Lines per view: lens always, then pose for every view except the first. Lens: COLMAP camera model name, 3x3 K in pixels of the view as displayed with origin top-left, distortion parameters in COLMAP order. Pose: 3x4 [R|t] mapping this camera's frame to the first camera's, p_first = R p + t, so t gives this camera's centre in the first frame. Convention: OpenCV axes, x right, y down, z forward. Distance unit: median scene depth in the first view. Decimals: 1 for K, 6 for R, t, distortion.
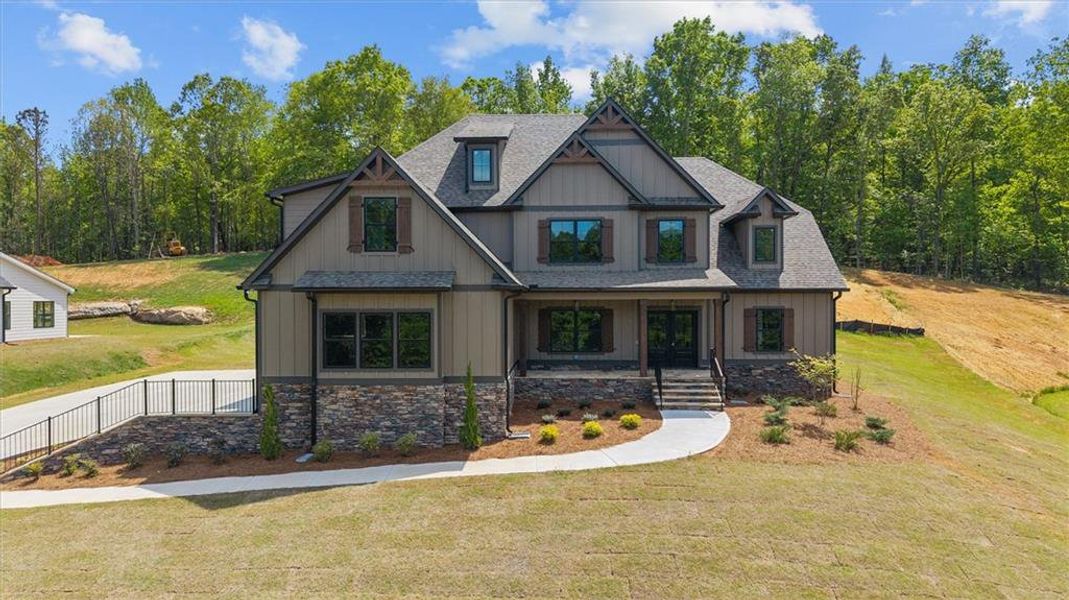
lens RADIAL K [[757.3, 0, 531.0], [0, 757.3, 298.4], [0, 0, 1]] dist [-0.005599, -0.010848]
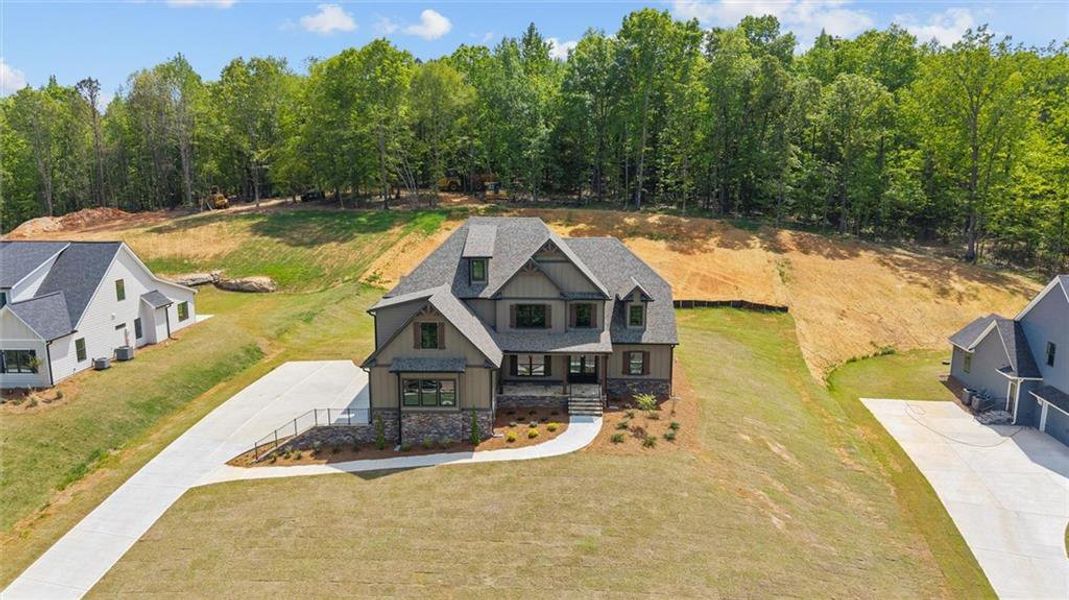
lens RADIAL K [[757.3, 0, 536.3], [0, 757.3, 302.4], [0, 0, 1]] dist [-0.005599, -0.010848]
pose [[0.999850, 0.001479, 0.017281, 0.047234], [-0.004517, 0.984178, 0.177124, -0.489415], [-0.016745, -0.177176, 0.984037, -0.882329]]
